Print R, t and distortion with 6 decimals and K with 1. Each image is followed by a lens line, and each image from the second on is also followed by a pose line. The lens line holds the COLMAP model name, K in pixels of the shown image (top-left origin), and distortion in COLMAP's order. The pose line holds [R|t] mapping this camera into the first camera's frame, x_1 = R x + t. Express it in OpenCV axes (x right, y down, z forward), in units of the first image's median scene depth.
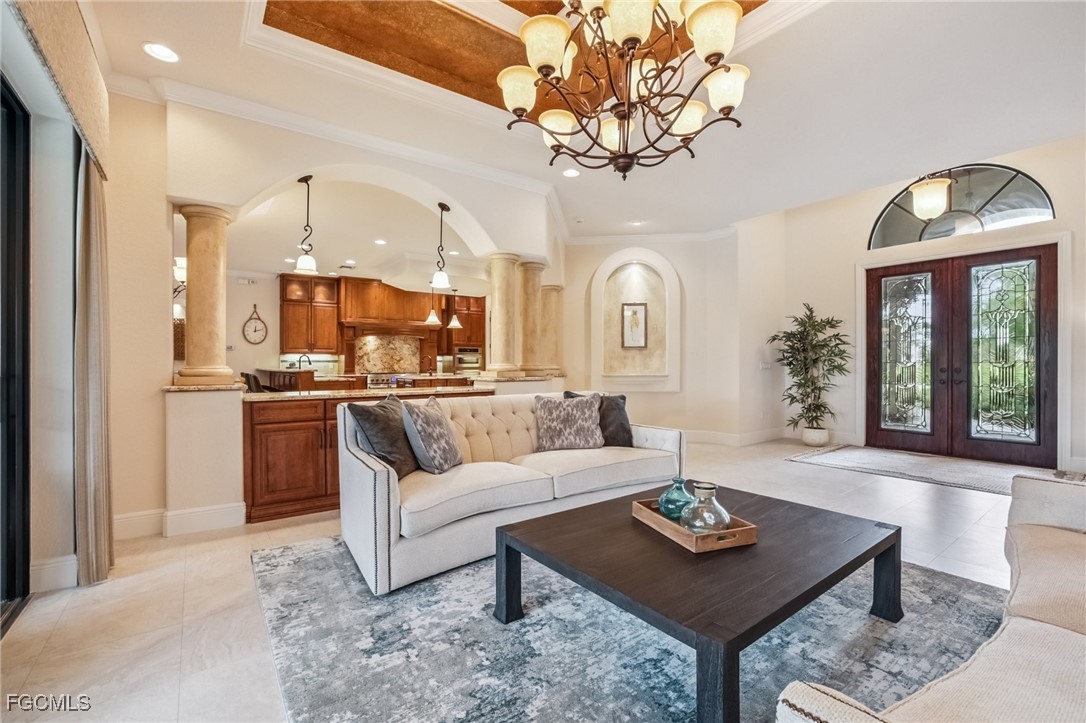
lens RADIAL K [[471.7, 0, 543.0], [0, 471.7, 361.5], [0, 0, 1]] dist [-0.030895, 0.010731]
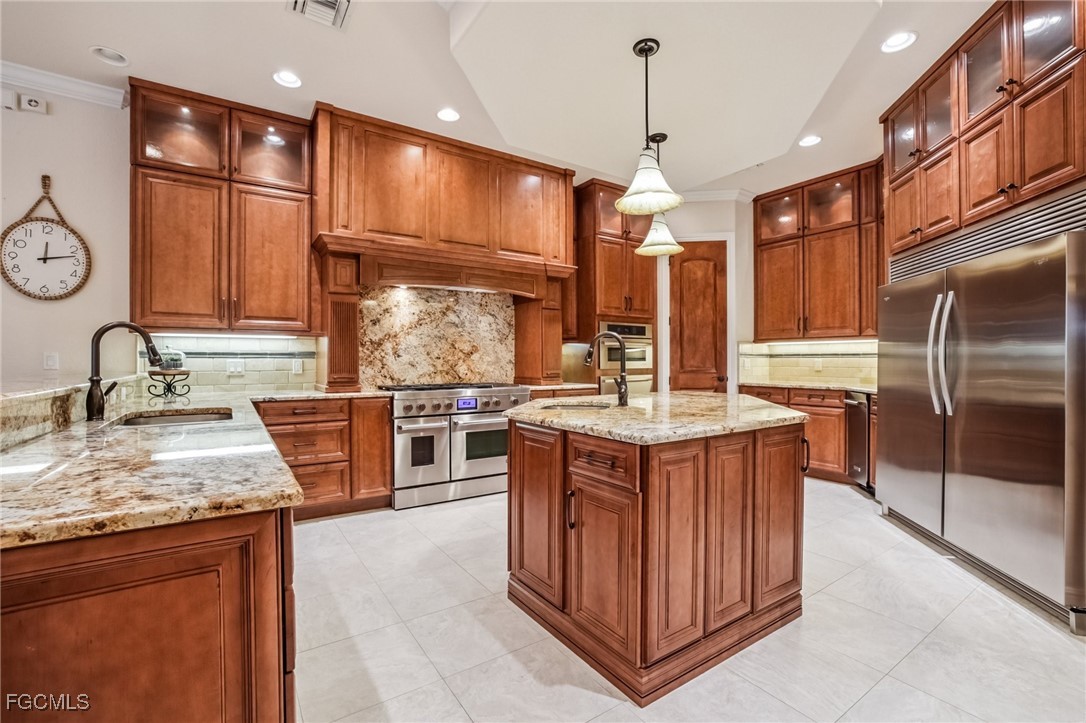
lens RADIAL K [[471.7, 0, 543.0], [0, 471.7, 361.5], [0, 0, 1]] dist [-0.030895, 0.010731]
pose [[0.998974, -0.000005, -0.045286, -0.240120], [0.000247, 0.999986, 0.005322, 0.002887], [0.045285, -0.005328, 0.998960, 0.636518]]
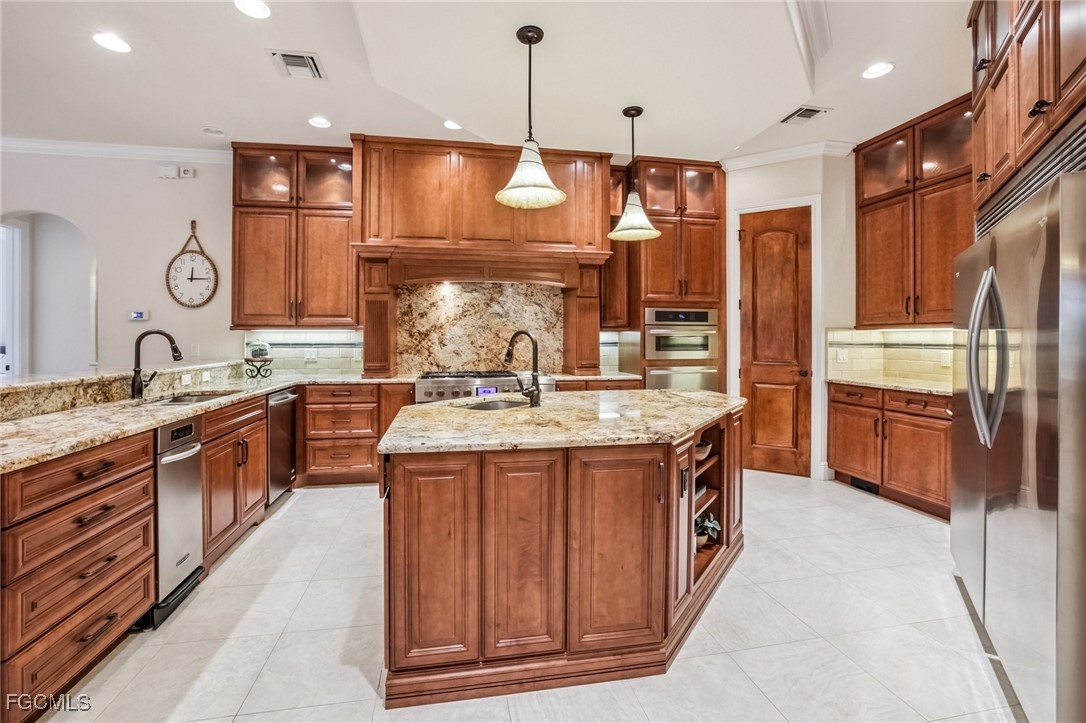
lens RADIAL K [[475.5, 0, 539.4], [0, 475.5, 337.7], [0, 0, 1]] dist [-0.024886, 0.000456]
pose [[0.899088, 0.001204, -0.437766, -0.103644], [-0.000296, 0.999998, 0.002142, -0.007922], [0.437768, -0.001796, 0.899086, 0.669740]]
